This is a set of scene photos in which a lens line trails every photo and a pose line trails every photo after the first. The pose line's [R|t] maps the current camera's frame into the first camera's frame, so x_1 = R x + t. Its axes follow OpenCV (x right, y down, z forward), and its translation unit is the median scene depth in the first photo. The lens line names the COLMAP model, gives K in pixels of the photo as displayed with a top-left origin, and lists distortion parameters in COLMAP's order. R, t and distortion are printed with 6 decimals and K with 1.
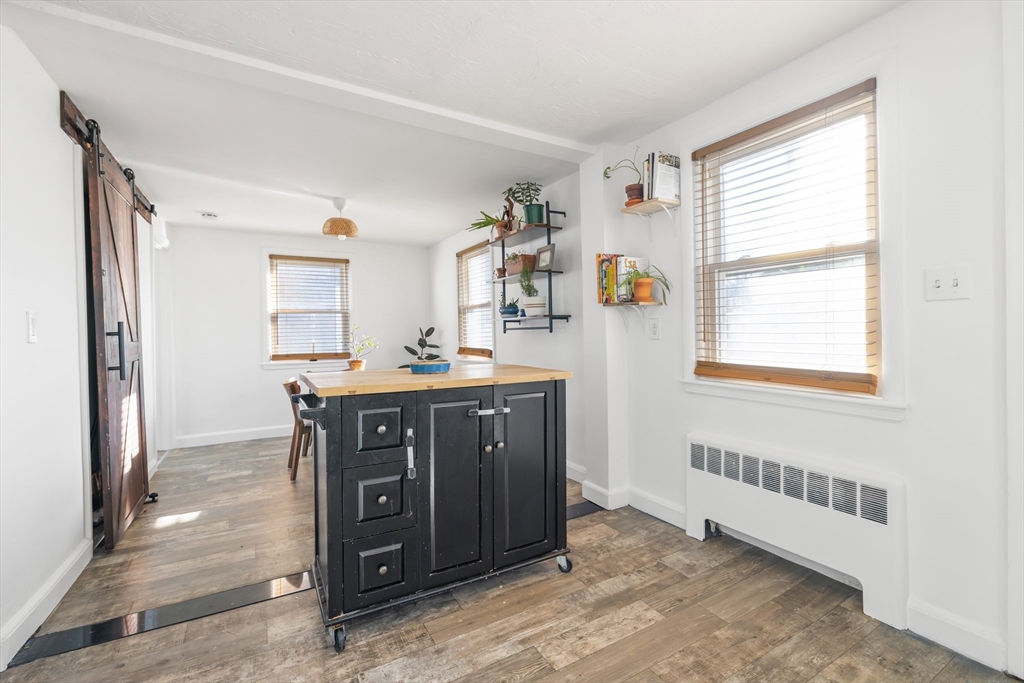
lens RADIAL K [[452.9, 0, 525.4], [0, 452.9, 346.1], [0, 0, 1]] dist [-0.001139, 0.000492]
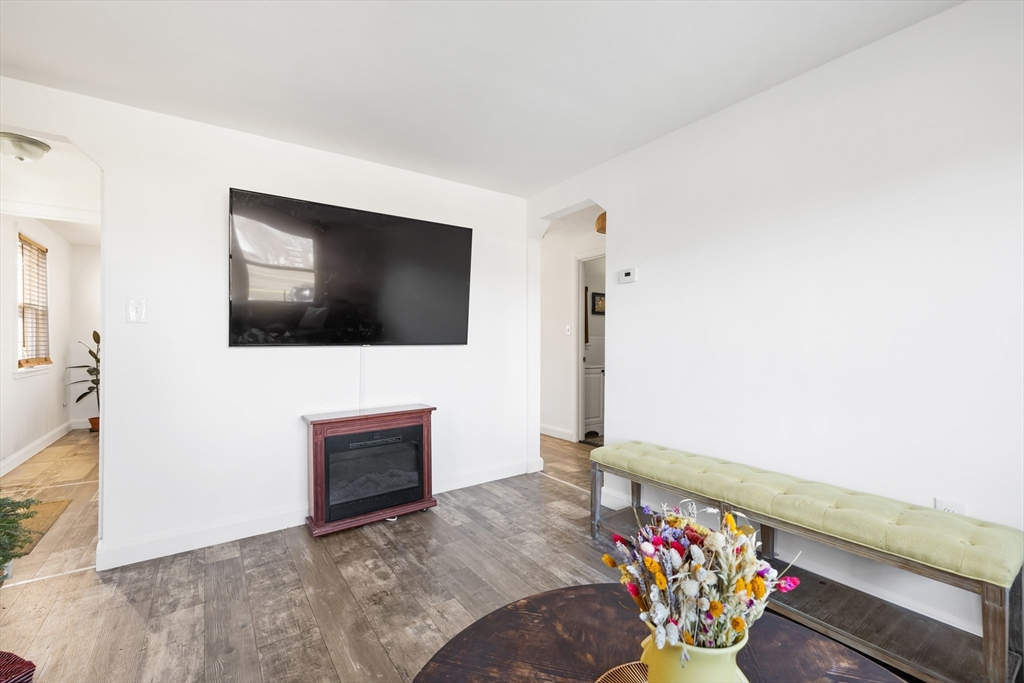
lens RADIAL K [[425.0, 0, 512.0], [0, 425.0, 341.5], [0, 0, 1]] dist [0.000507, 0.000095]
pose [[0.082145, 0.016610, -0.996482, 1.538174], [-0.030732, 0.999428, 0.014126, -0.037891], [0.996146, 0.029463, 0.082608, 0.944629]]
